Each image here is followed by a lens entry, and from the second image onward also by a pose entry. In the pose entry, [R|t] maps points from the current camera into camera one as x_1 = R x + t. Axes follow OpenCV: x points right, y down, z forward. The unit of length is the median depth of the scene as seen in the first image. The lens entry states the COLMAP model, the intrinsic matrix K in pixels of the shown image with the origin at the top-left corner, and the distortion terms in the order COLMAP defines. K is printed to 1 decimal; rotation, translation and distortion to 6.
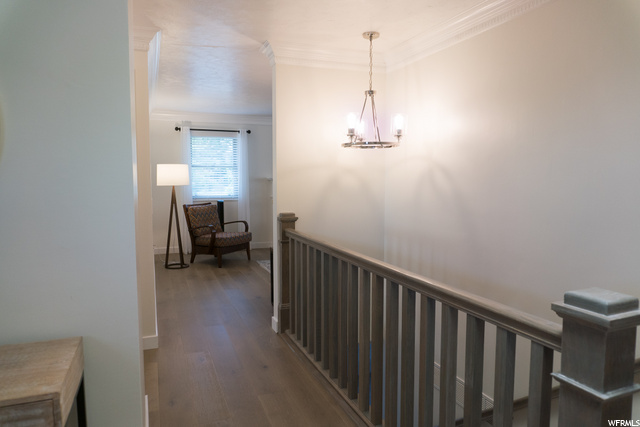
lens RADIAL K [[441.4, 0, 320.6], [0, 441.4, 210.2], [0, 0, 1]] dist [-0.008690, -0.007432]
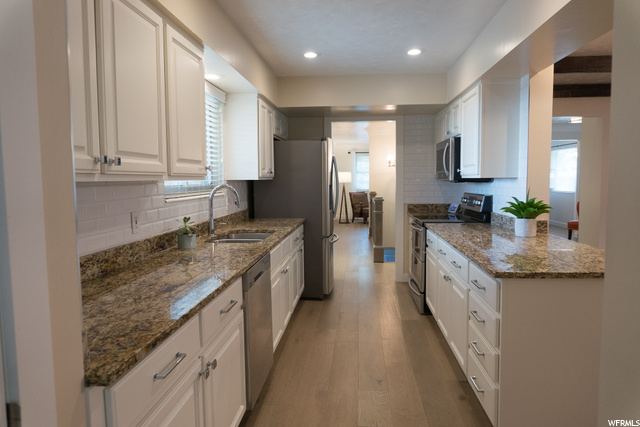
lens RADIAL K [[441.4, 0, 319.9], [0, 441.4, 212.1], [0, 0, 1]] dist [-0.008690, -0.007432]
pose [[0.894893, 0.027900, -0.445409, 0.451512], [-0.026931, 0.999601, 0.008504, 0.062315], [0.445468, 0.004385, 0.895287, -0.819932]]
